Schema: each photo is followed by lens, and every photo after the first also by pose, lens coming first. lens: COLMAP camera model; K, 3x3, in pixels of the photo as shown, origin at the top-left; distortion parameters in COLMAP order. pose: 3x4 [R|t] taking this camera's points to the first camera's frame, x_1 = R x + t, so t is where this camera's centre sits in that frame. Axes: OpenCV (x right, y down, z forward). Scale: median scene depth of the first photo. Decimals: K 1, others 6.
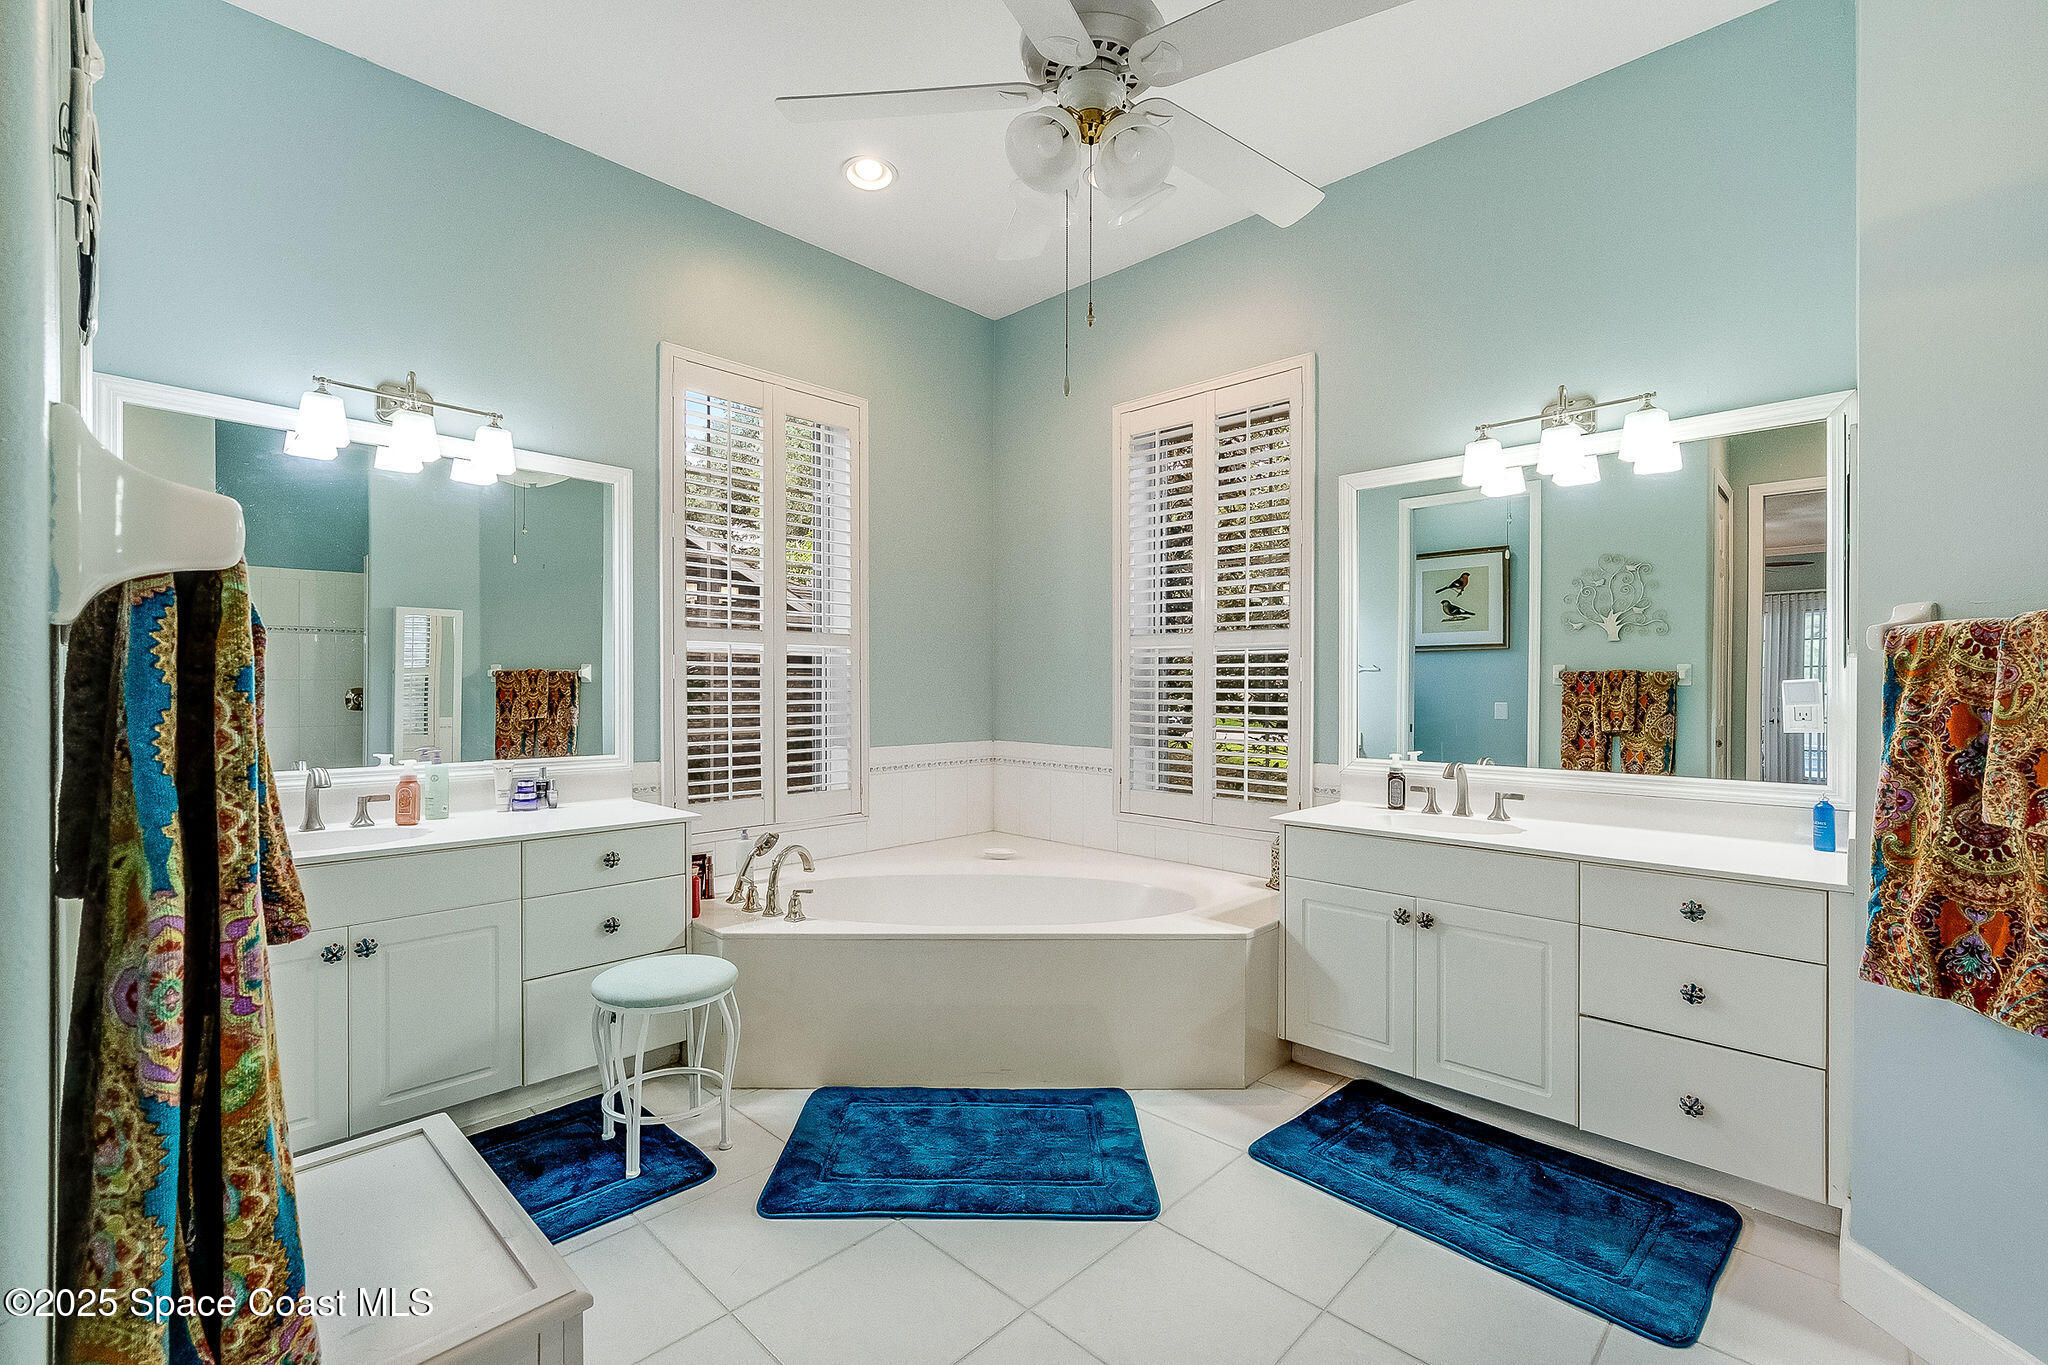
lens RADIAL K [[866.8, 0, 1024.0], [0, 866.8, 682.5], [0, 0, 1]] dist [-0.000456, -0.000022]
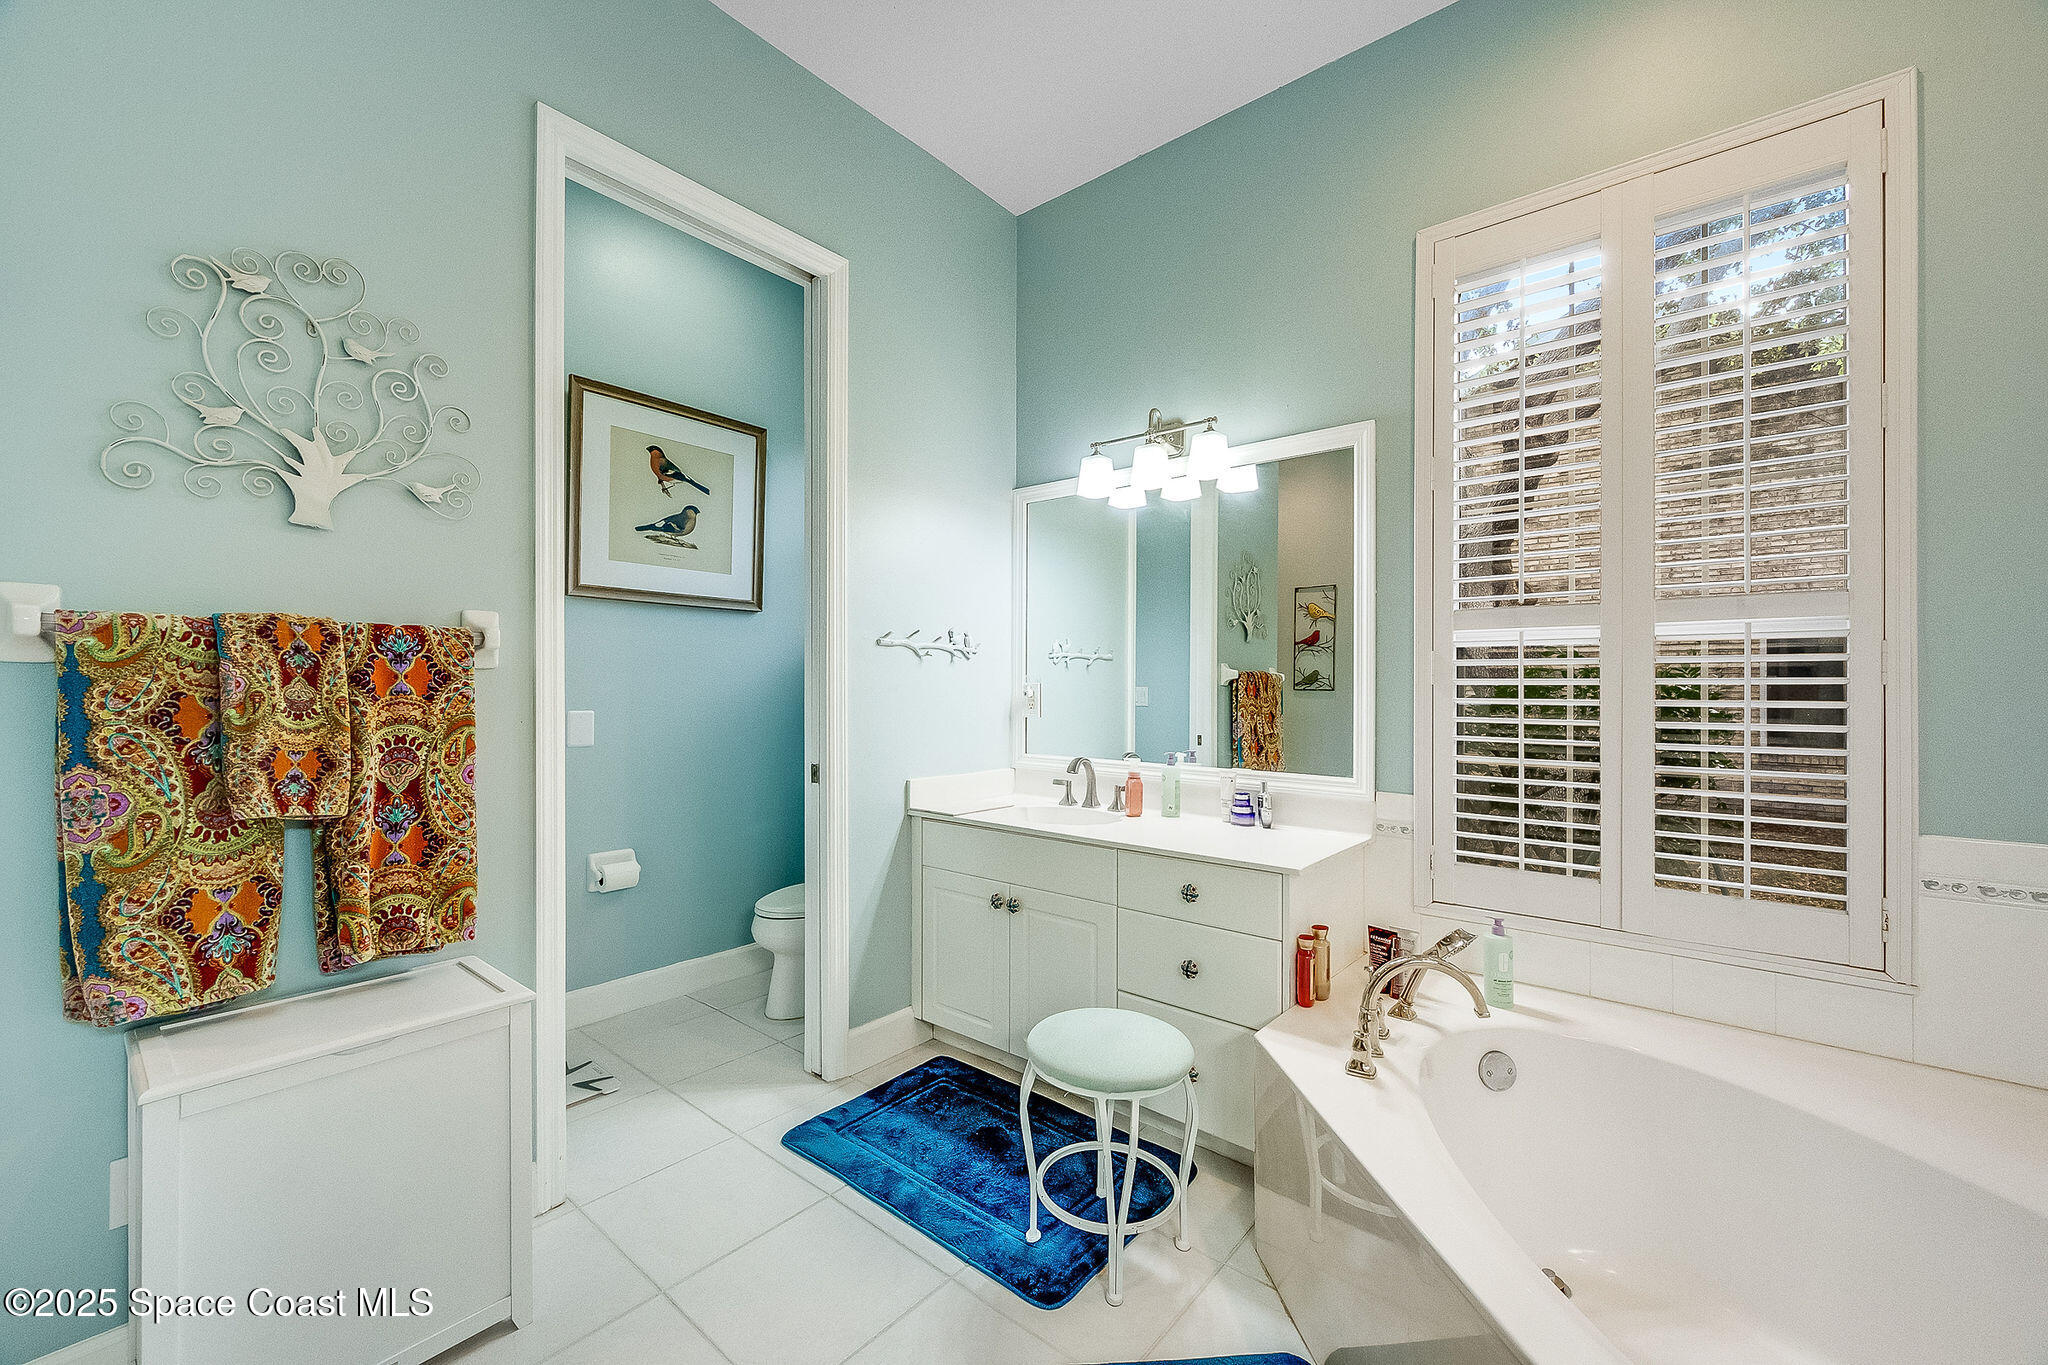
lens RADIAL K [[808.9, 0, 1024.0], [0, 808.9, 682.5], [0, 0, 1]] dist [-0.000225, 0.000094]
pose [[0.062436, -0.006884, -0.998025, 0.276759], [0.000506, 0.999976, -0.006865, -0.001142], [0.998049, -0.000076, 0.062438, 0.670836]]
